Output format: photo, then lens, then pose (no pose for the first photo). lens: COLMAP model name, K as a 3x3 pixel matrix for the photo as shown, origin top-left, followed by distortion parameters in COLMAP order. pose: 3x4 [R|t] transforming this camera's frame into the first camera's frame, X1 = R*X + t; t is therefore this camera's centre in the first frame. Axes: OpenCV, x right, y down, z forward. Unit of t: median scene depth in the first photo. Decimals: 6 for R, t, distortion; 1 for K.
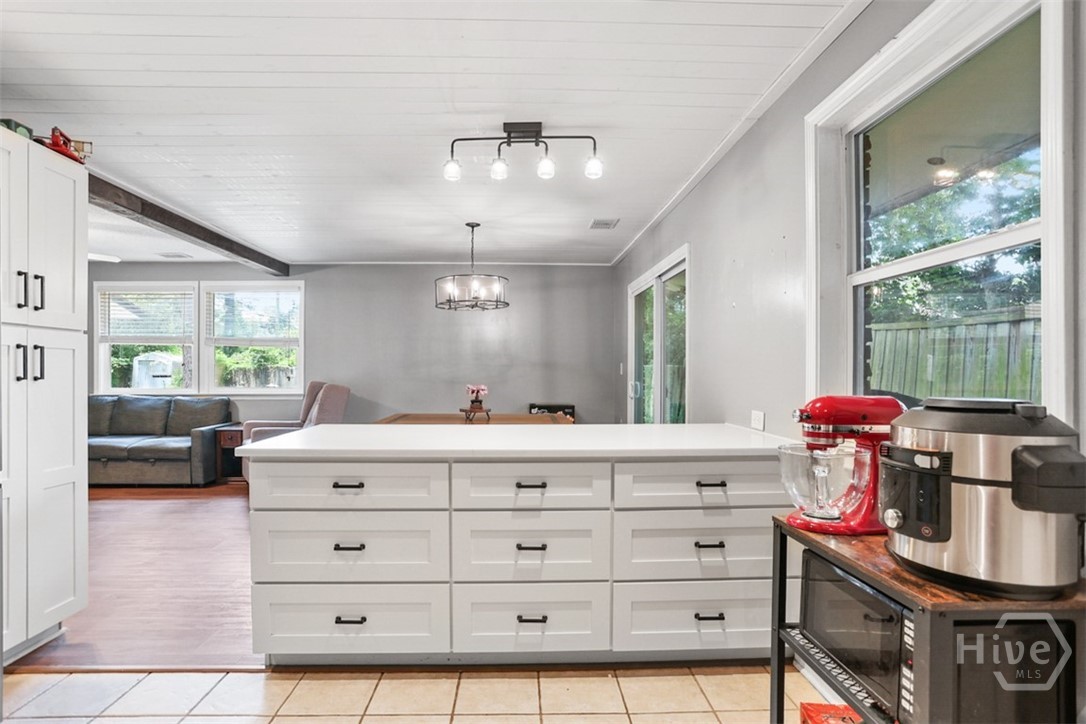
lens RADIAL K [[543.9, 0, 543.0], [0, 543.9, 362.0], [0, 0, 1]] dist [-0.053407, 0.028721]
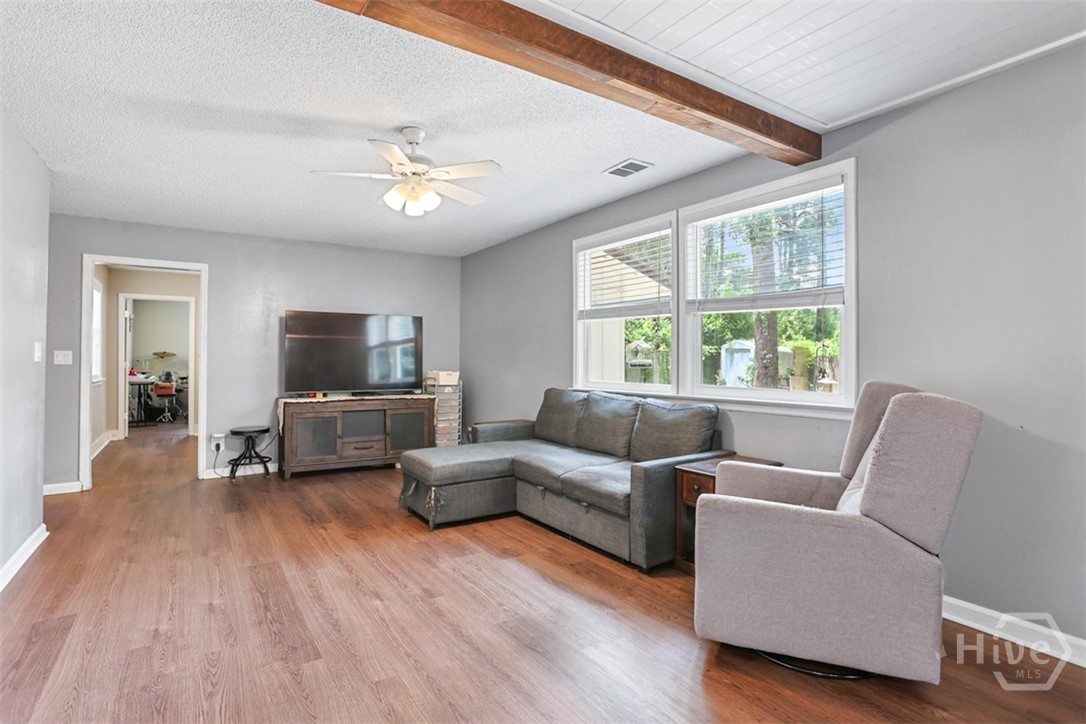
lens RADIAL K [[543.9, 0, 543.0], [0, 543.9, 362.0], [0, 0, 1]] dist [-0.053407, 0.028721]
pose [[0.516403, 0.007828, -0.856310, -0.204672], [0.010632, 0.999823, 0.015552, 0.010756], [0.856280, -0.017135, 0.516228, 0.572480]]
